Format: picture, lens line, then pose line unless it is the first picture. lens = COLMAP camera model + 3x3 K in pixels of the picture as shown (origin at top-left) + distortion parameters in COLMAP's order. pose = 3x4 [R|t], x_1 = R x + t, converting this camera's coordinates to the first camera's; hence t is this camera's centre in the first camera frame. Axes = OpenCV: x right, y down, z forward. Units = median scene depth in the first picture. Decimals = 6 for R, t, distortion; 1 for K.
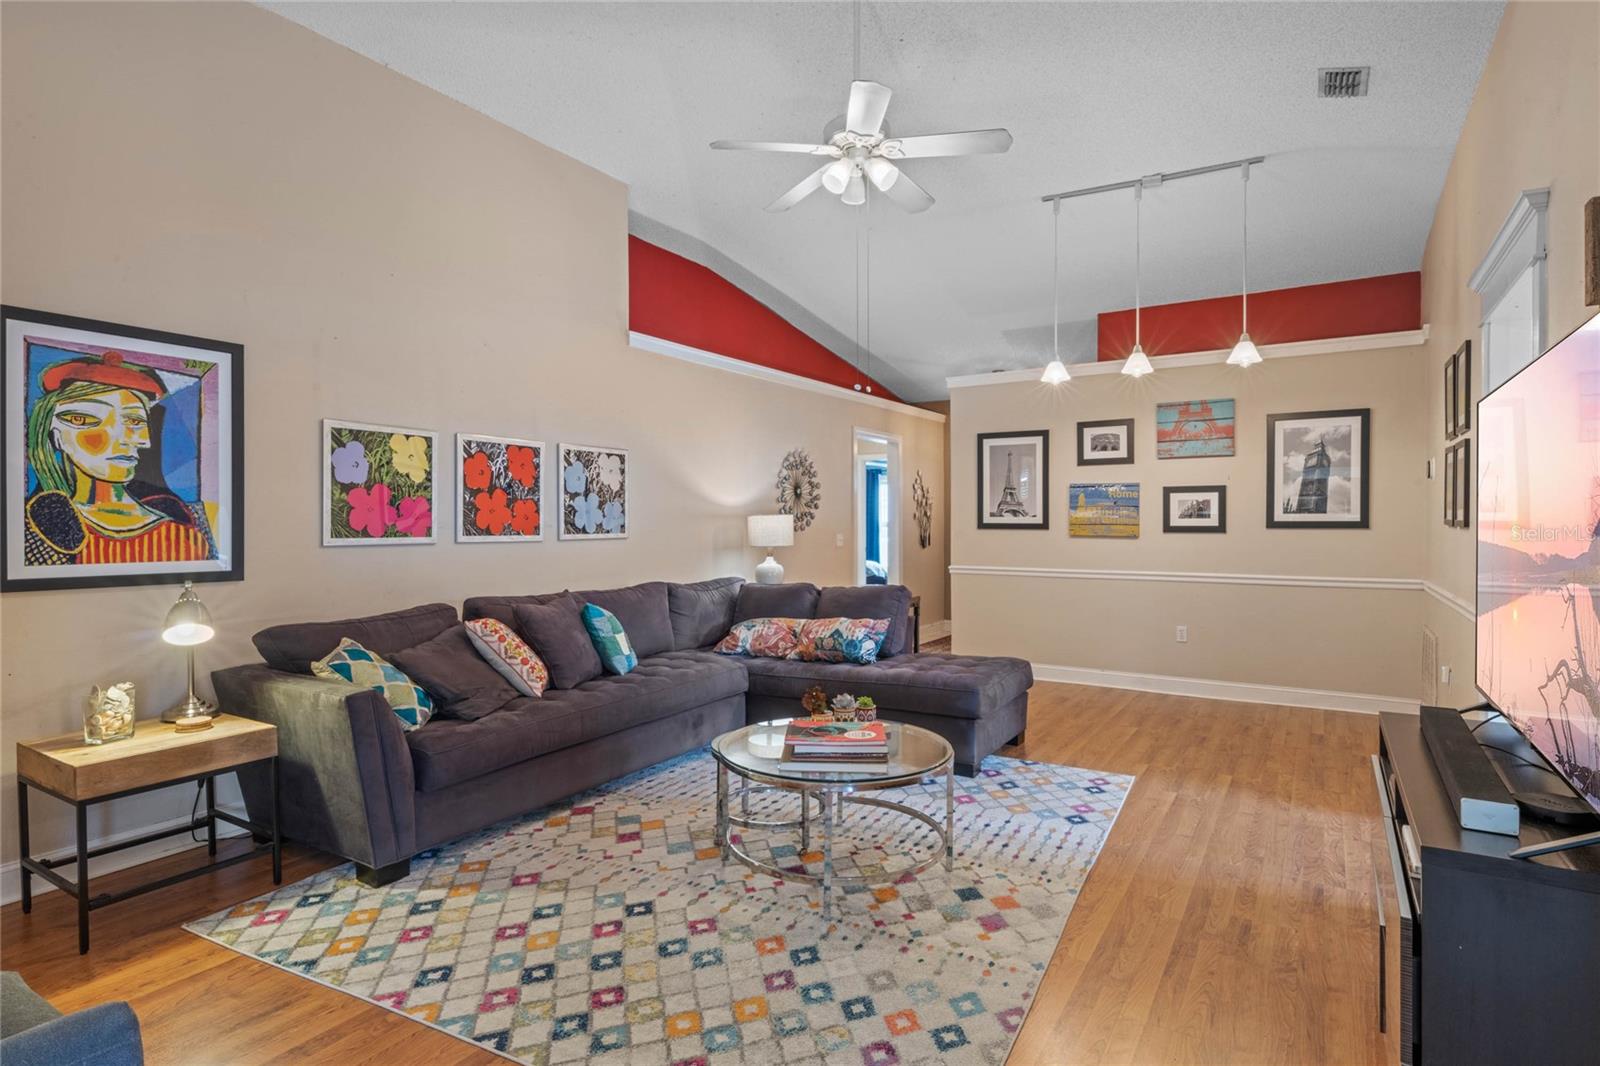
lens RADIAL K [[837.3, 0, 805.0], [0, 837.3, 527.6], [0, 0, 1]] dist [0.003192, 0.000754]
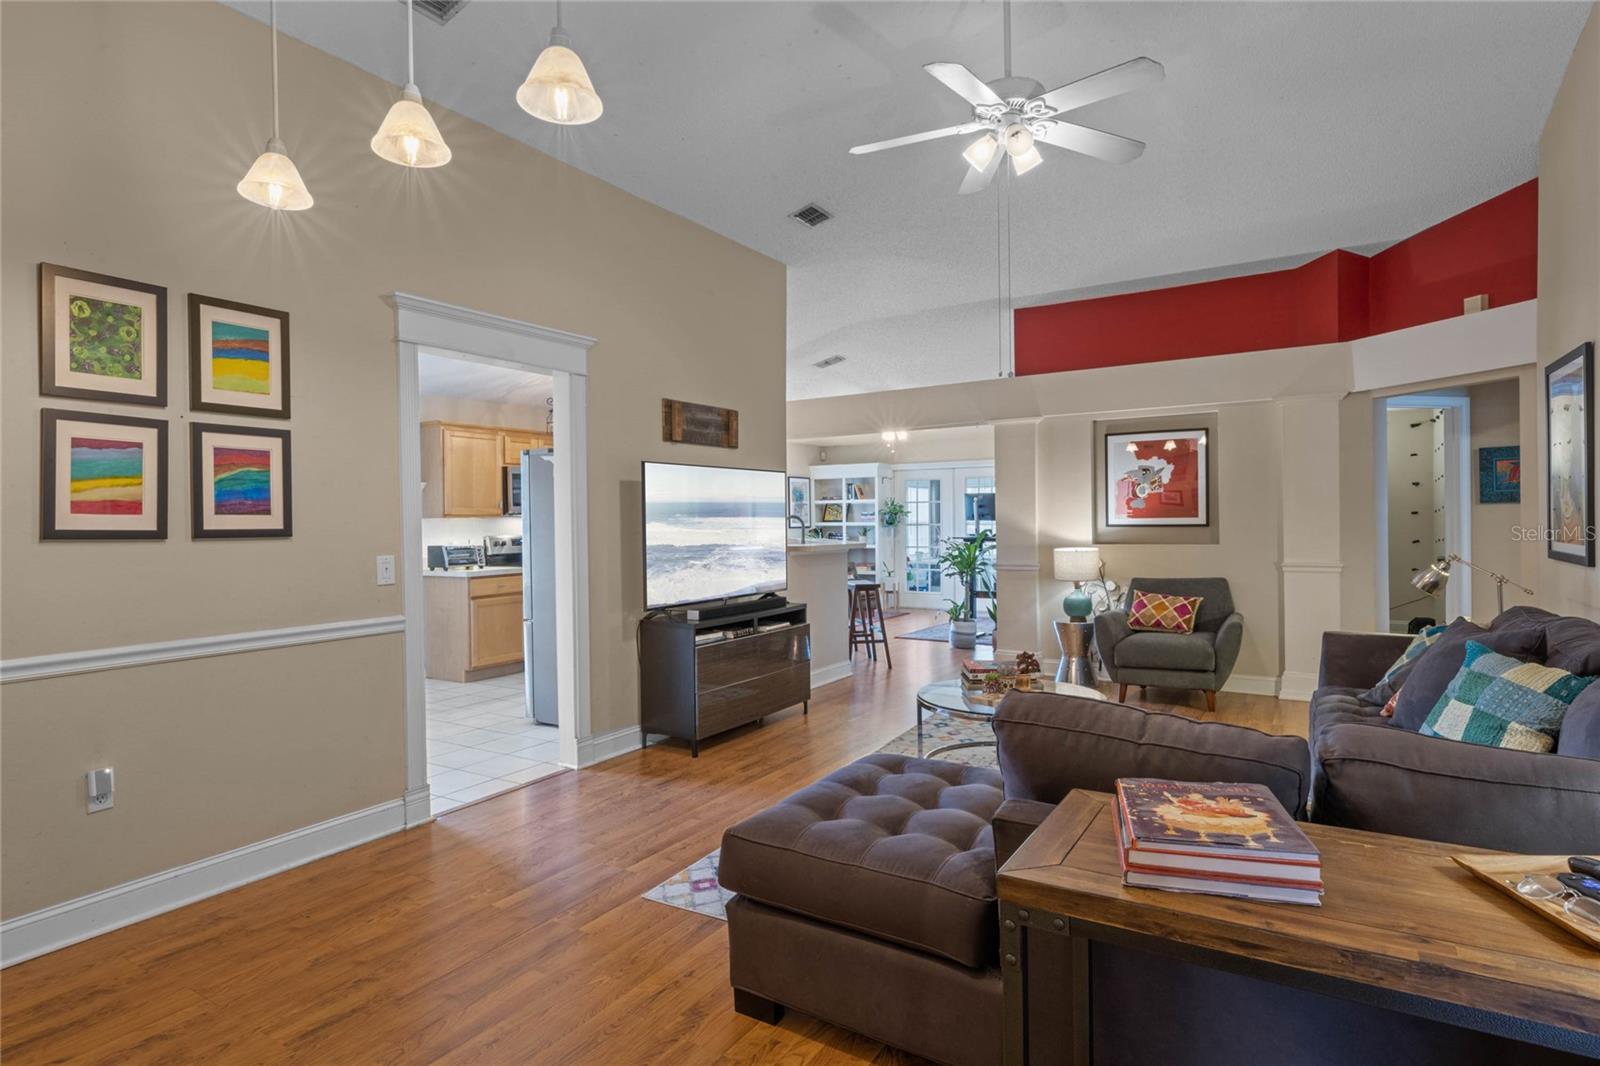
lens RADIAL K [[837.3, 0, 784.8], [0, 837.3, 524.1], [0, 0, 1]] dist [0.003192, 0.000754]
pose [[-0.999735, 0.014958, 0.017495, 0.256545], [0.015171, 0.999812, 0.012106, -0.014687], [-0.017310, 0.012368, -0.999774, 1.660134]]
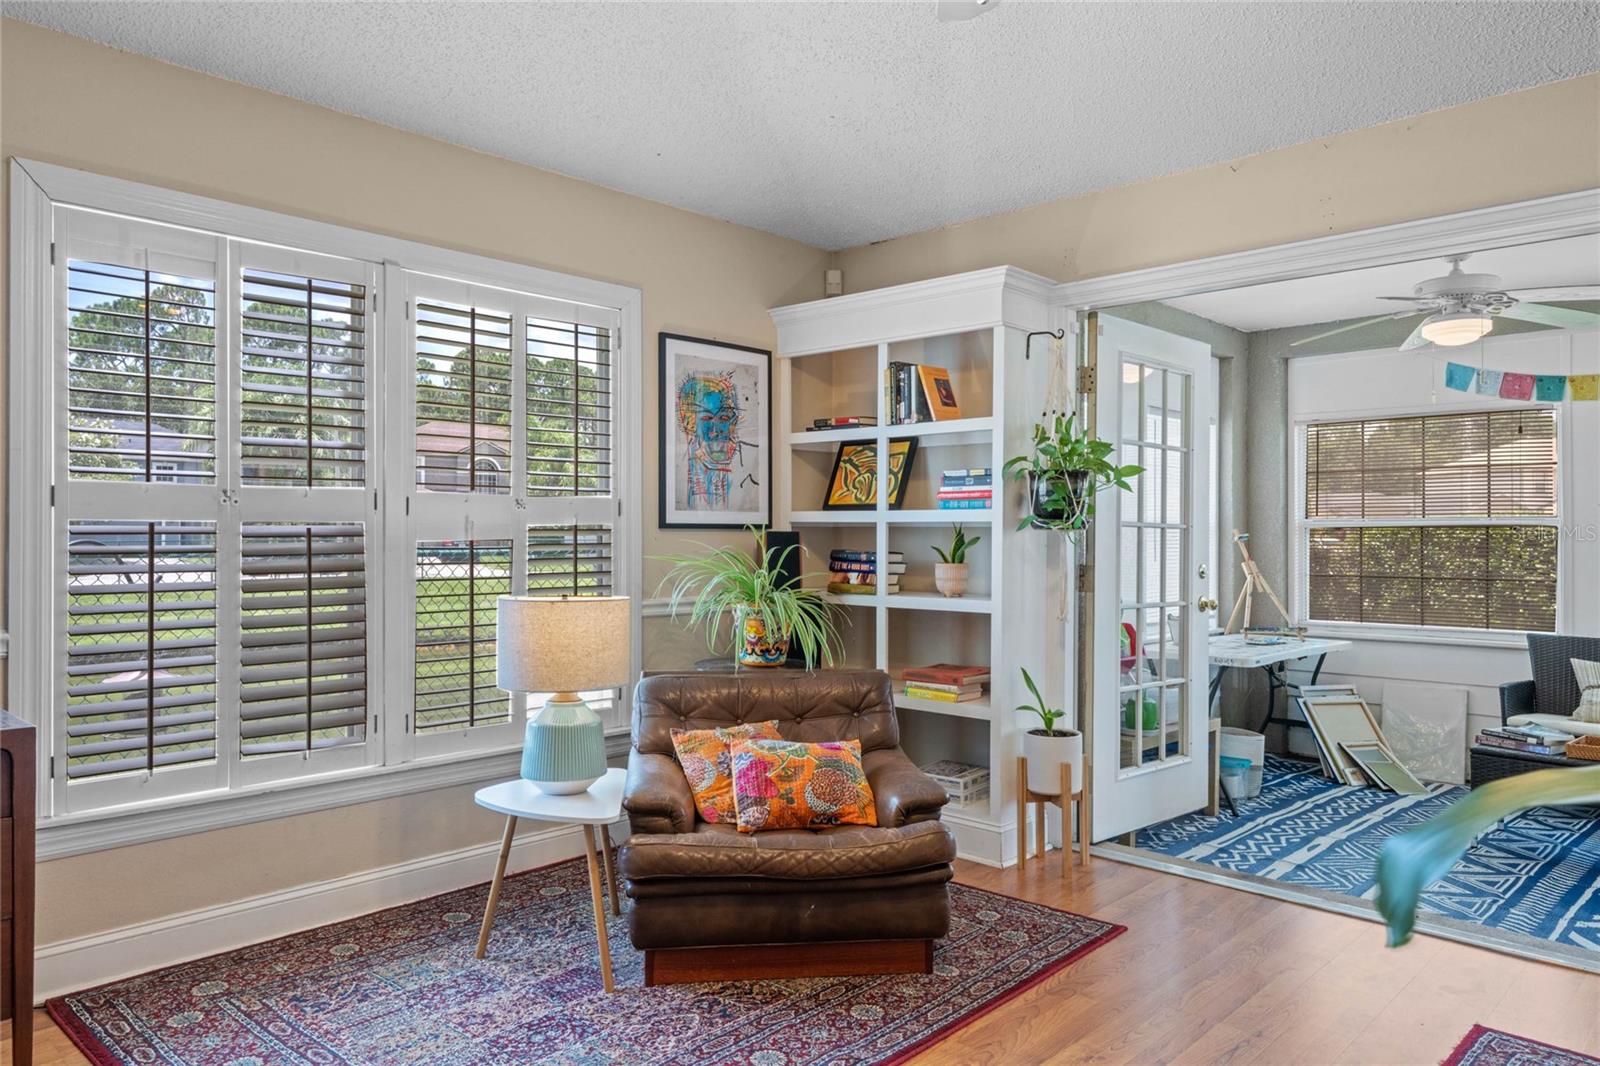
lens RADIAL K [[1083.2, 0, 775.6], [0, 1083.2, 530.3], [0, 0, 1]] dist [0.013082, -0.001404]
pose [[-0.969344, -0.000797, 0.245705, -0.055748], [0.000402, 0.999988, 0.004832, 0.031914], [-0.245706, 0.004783, -0.969333, -0.301721]]
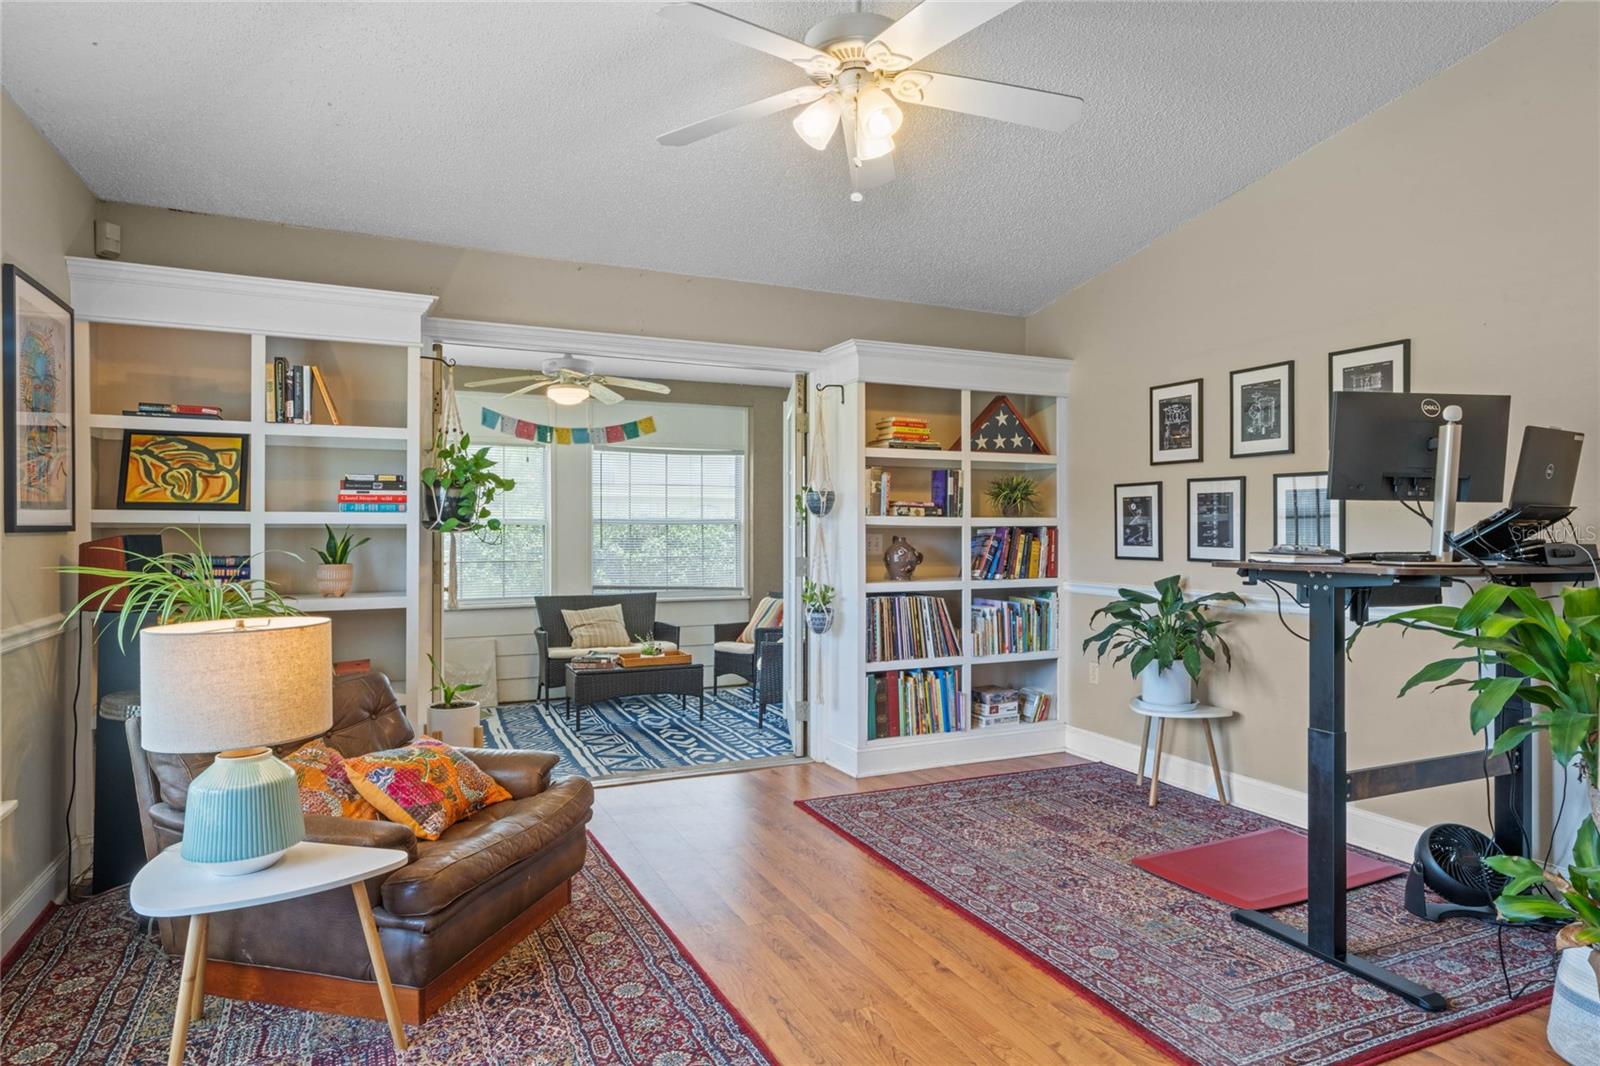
lens RADIAL K [[934.3, 0, 805.3], [0, 934.3, 526.2], [0, 0, 1]] dist [0.007192, -0.000645]
pose [[-0.562394, 0.002526, -0.826865, 0.511643], [-0.005050, 0.999966, 0.006490, 0.023579], [0.826854, 0.007825, -0.562362, -0.445412]]
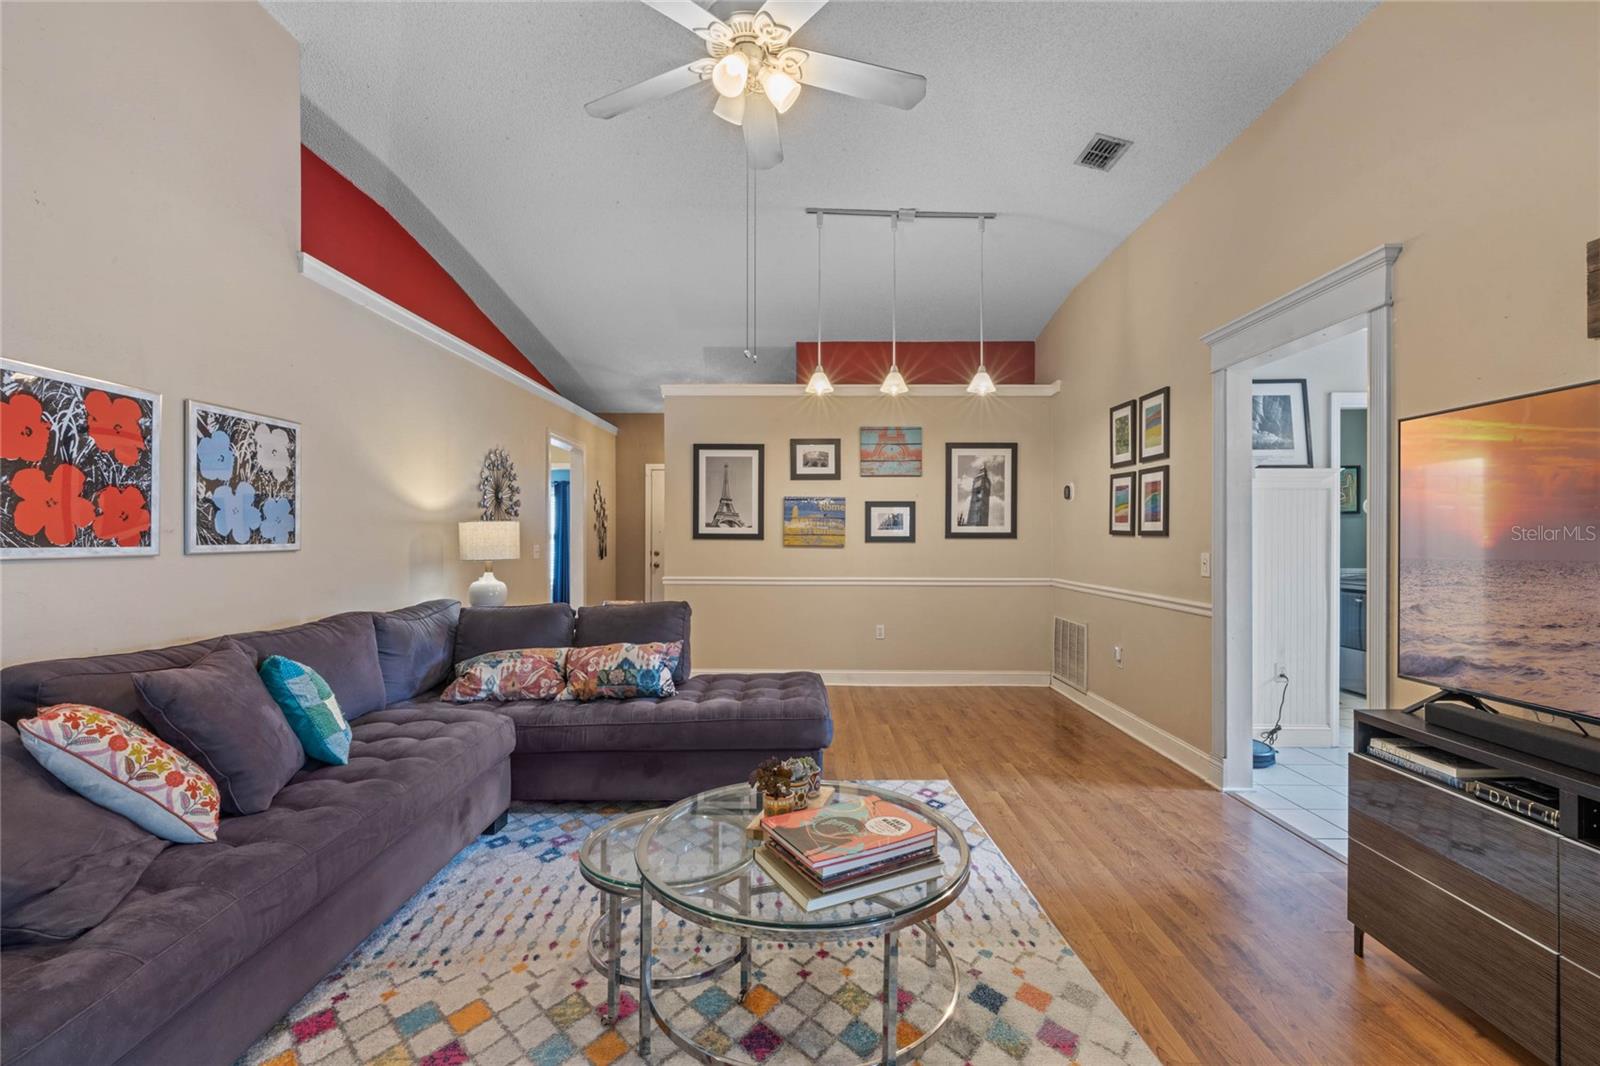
lens RADIAL K [[704.9, 0, 803.3], [0, 704.9, 536.2], [0, 0, 1]] dist [0.000606, -0.000705]
pose [[0.850559, 0.003064, 0.525870, -0.204098], [0.000186, 0.999981, -0.006128, 0.005458], [-0.525879, 0.005310, 0.850543, 0.356400]]
